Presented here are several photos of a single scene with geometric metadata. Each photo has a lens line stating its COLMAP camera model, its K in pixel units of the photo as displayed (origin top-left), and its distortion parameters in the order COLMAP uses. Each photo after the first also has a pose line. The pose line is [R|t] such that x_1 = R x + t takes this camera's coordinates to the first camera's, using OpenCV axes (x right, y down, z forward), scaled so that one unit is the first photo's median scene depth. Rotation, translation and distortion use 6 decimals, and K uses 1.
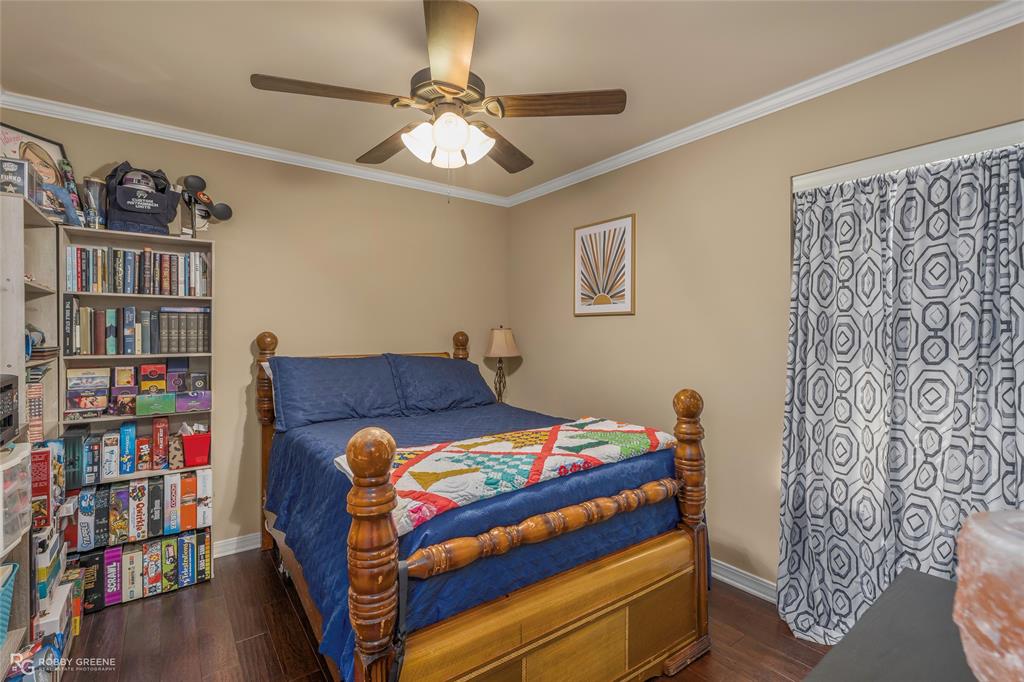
lens RADIAL K [[467.4, 0, 510.0], [0, 467.4, 336.1], [0, 0, 1]] dist [-0.001239, 0.000868]
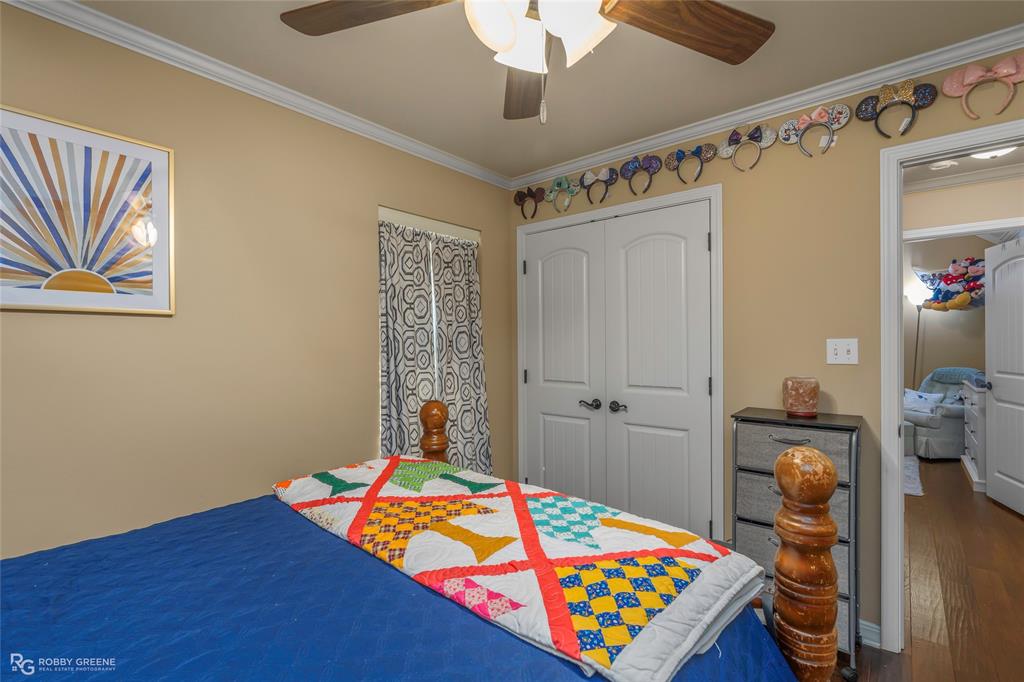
lens RADIAL K [[467.4, 0, 513.5], [0, 467.4, 346.2], [0, 0, 1]] dist [-0.001239, 0.000868]
pose [[-0.235284, -0.010614, 0.971869, -0.649204], [0.015005, 0.999782, 0.014551, -0.015159], [-0.971811, 0.018007, -0.235074, 1.092047]]
